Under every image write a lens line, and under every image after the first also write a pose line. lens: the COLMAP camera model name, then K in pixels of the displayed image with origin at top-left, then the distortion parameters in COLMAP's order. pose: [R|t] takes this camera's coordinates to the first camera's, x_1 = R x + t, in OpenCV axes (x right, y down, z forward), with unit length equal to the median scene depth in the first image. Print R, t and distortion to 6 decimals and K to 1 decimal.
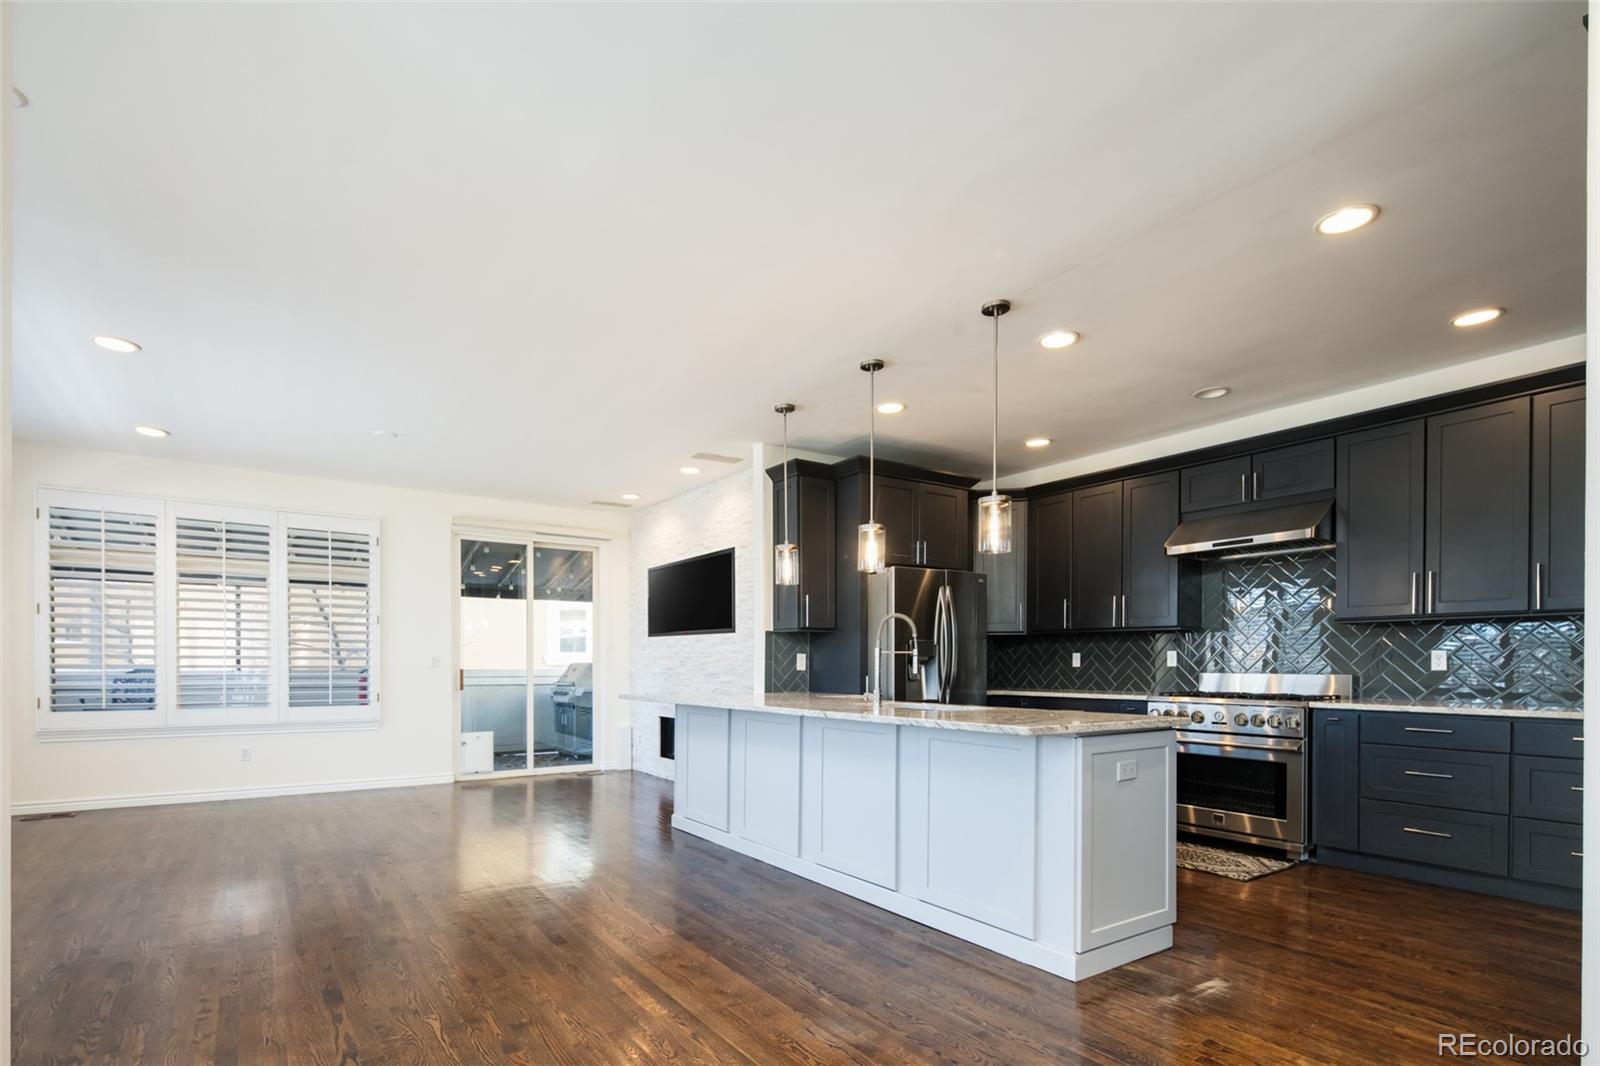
lens RADIAL K [[776.8, 0, 781.8], [0, 776.8, 671.6], [0, 0, 1]] dist [0.002366, -0.000379]
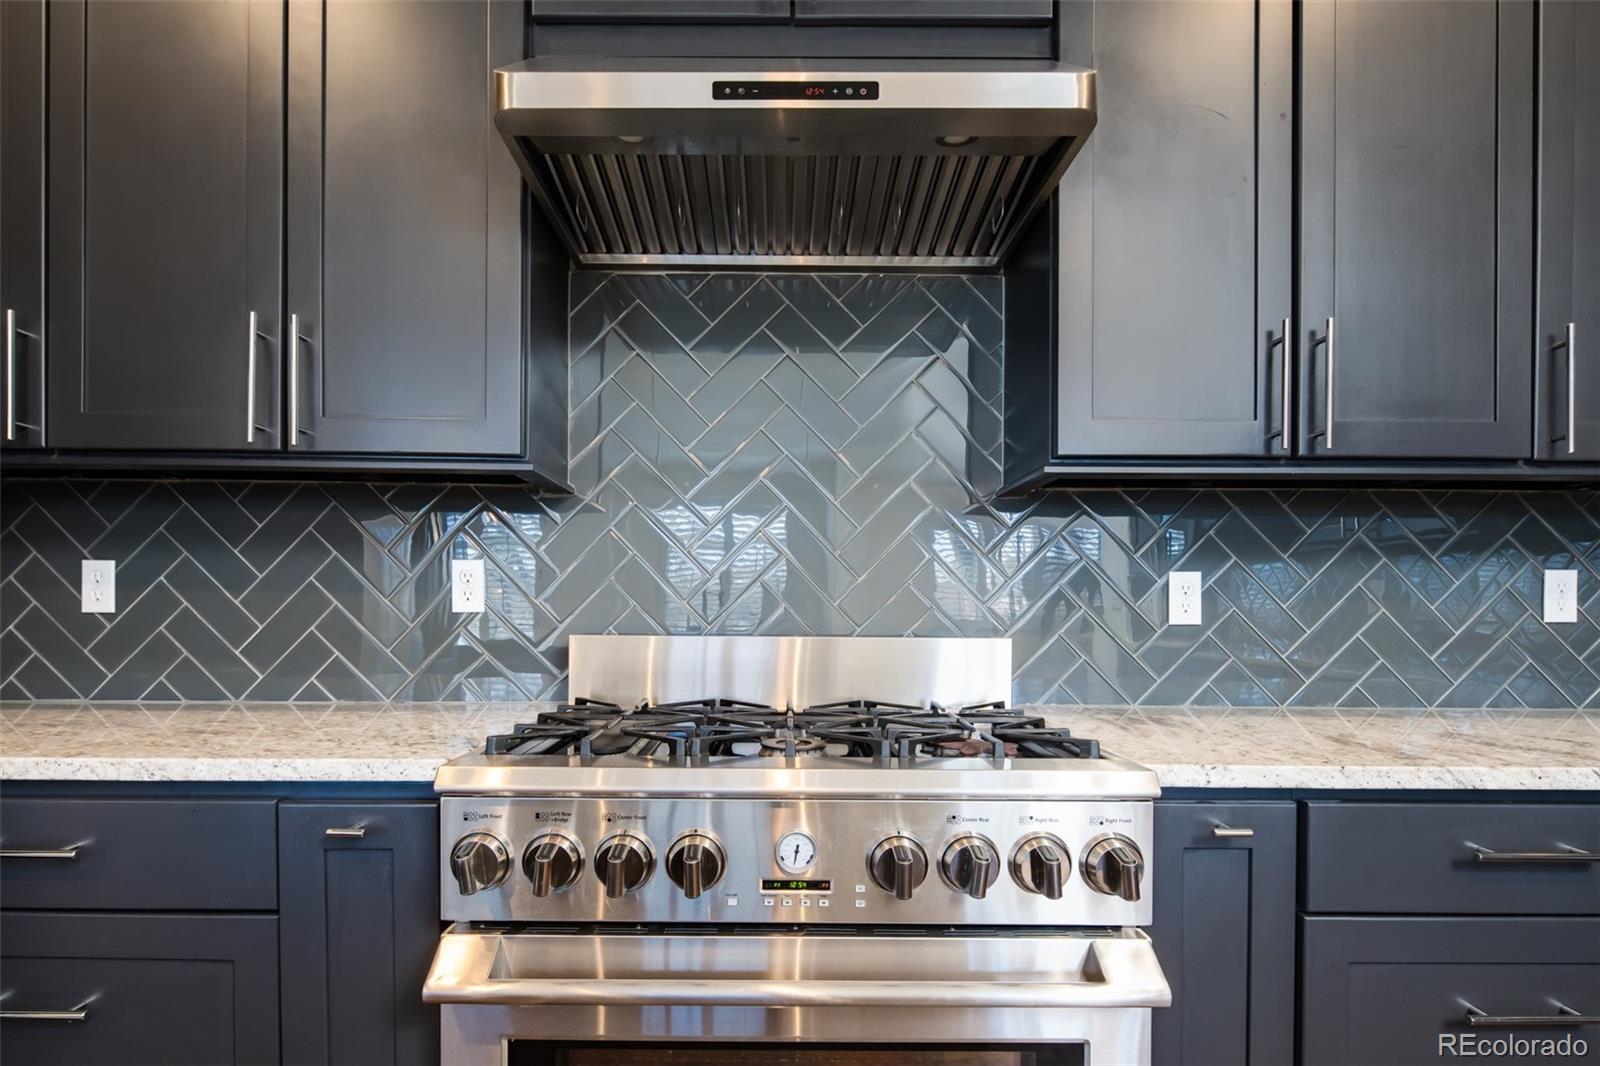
lens RADIAL K [[788.1, 0, 785.4], [0, 788.1, 633.9], [0, 0, 1]] dist [0.000672, -0.000634]
pose [[0.552739, -0.012468, 0.833261, 0.300036], [-0.003362, 0.999847, 0.017191, -0.004236], [-0.833348, -0.012303, 0.552612, 0.690765]]
